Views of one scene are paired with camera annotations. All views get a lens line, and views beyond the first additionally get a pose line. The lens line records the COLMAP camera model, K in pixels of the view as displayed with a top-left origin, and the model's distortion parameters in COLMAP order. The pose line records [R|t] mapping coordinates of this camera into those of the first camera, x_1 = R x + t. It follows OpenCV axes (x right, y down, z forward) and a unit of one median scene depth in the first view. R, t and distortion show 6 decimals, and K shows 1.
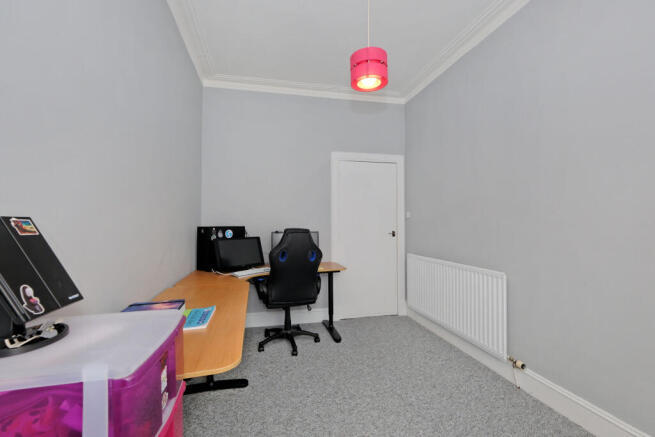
lens RADIAL K [[282.0, 0, 327.5], [0, 282.0, 218.5], [0, 0, 1]] dist [0.000799, -0.000305]
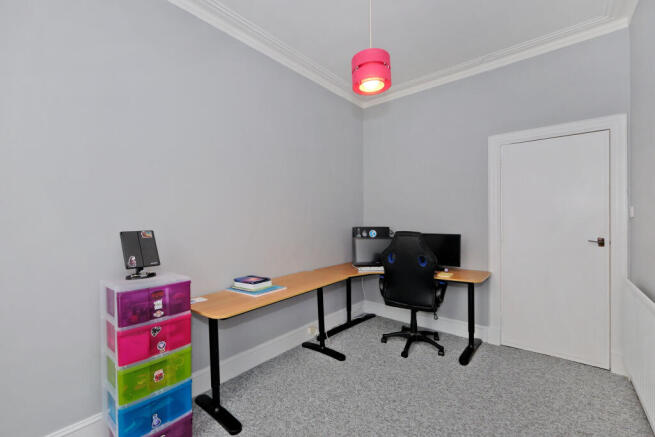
lens RADIAL K [[282.0, 0, 327.5], [0, 282.0, 218.5], [0, 0, 1]] dist [0.000799, -0.000305]
pose [[0.616793, -0.002881, -0.787120, 0.460487], [0.021076, 0.999695, 0.012856, -0.026533], [0.786843, -0.024519, 0.616666, 0.155773]]
